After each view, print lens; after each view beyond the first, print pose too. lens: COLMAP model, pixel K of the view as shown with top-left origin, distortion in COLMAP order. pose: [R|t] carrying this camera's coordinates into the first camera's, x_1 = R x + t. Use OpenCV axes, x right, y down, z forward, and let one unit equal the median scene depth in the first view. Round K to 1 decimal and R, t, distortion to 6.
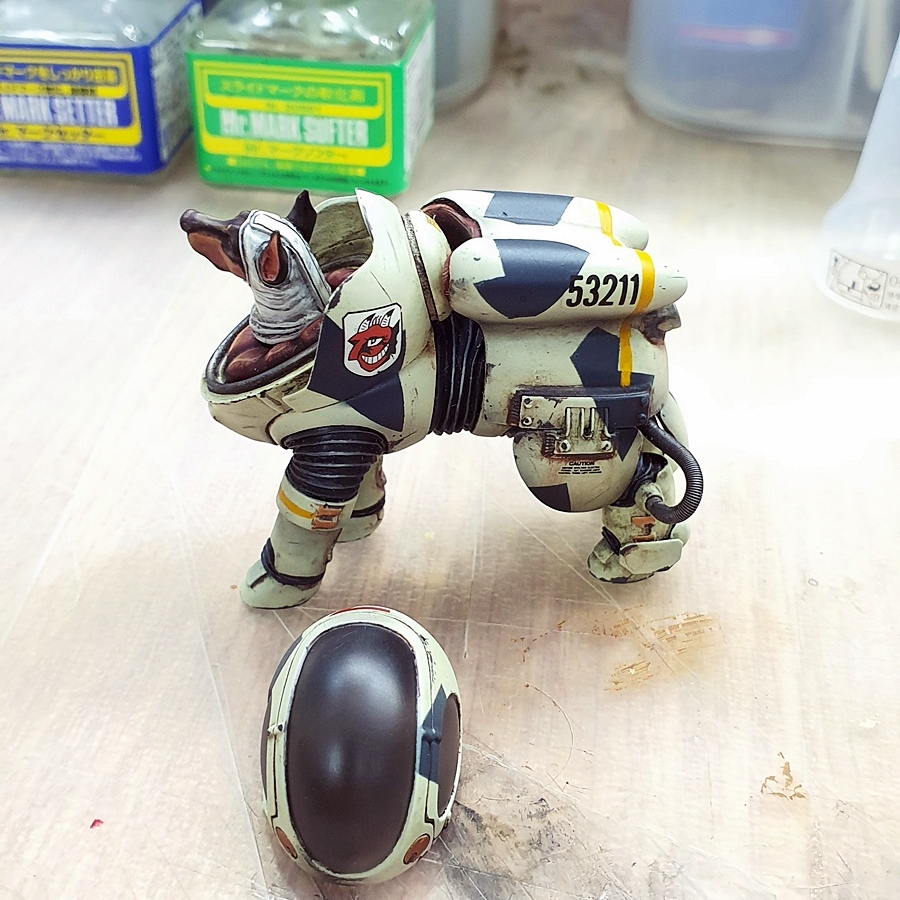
lens RADIAL K [[1637.4, 0, 450.0], [0, 1637.4, 450.0], [0, 0, 1]] dist [0.038181, 0.107700]
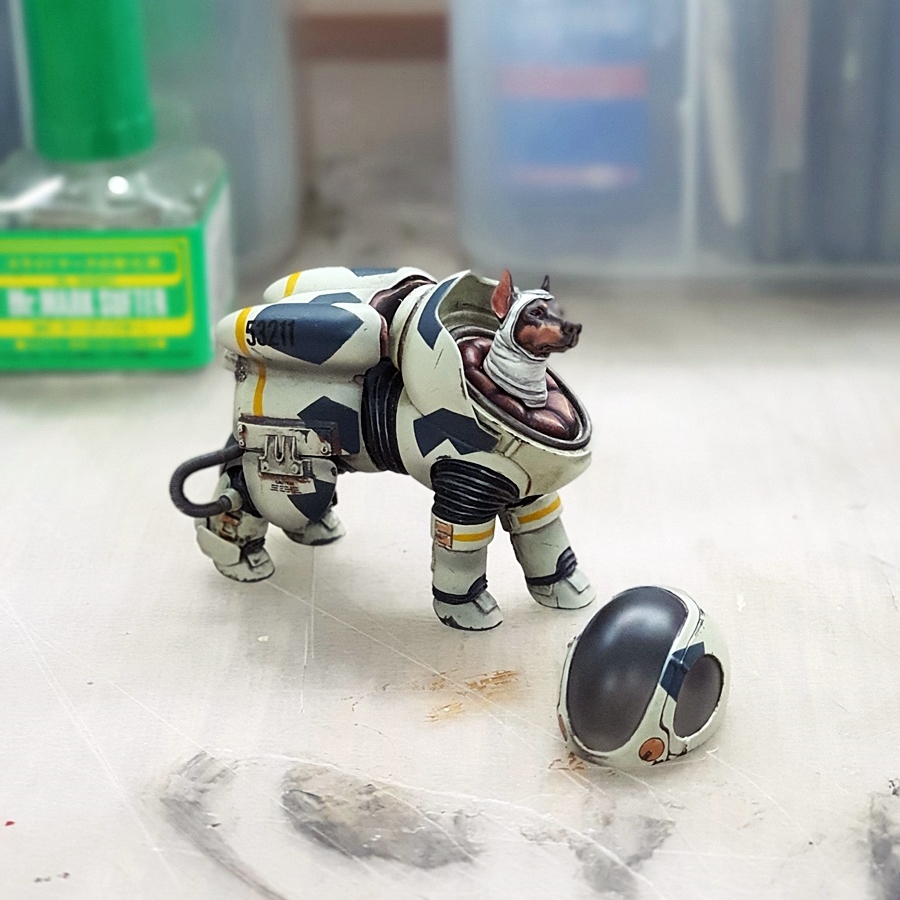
lens RADIAL K [[2886.6, 0, 450.0], [0, 2886.6, 450.0], [0, 0, 1]] dist [-0.348320, 6.248715]
pose [[0.995047, -0.075991, 0.064080, -0.001505], [0.085411, 0.983401, -0.160088, 0.166127], [-0.050851, 0.164768, 0.985021, -0.609139]]
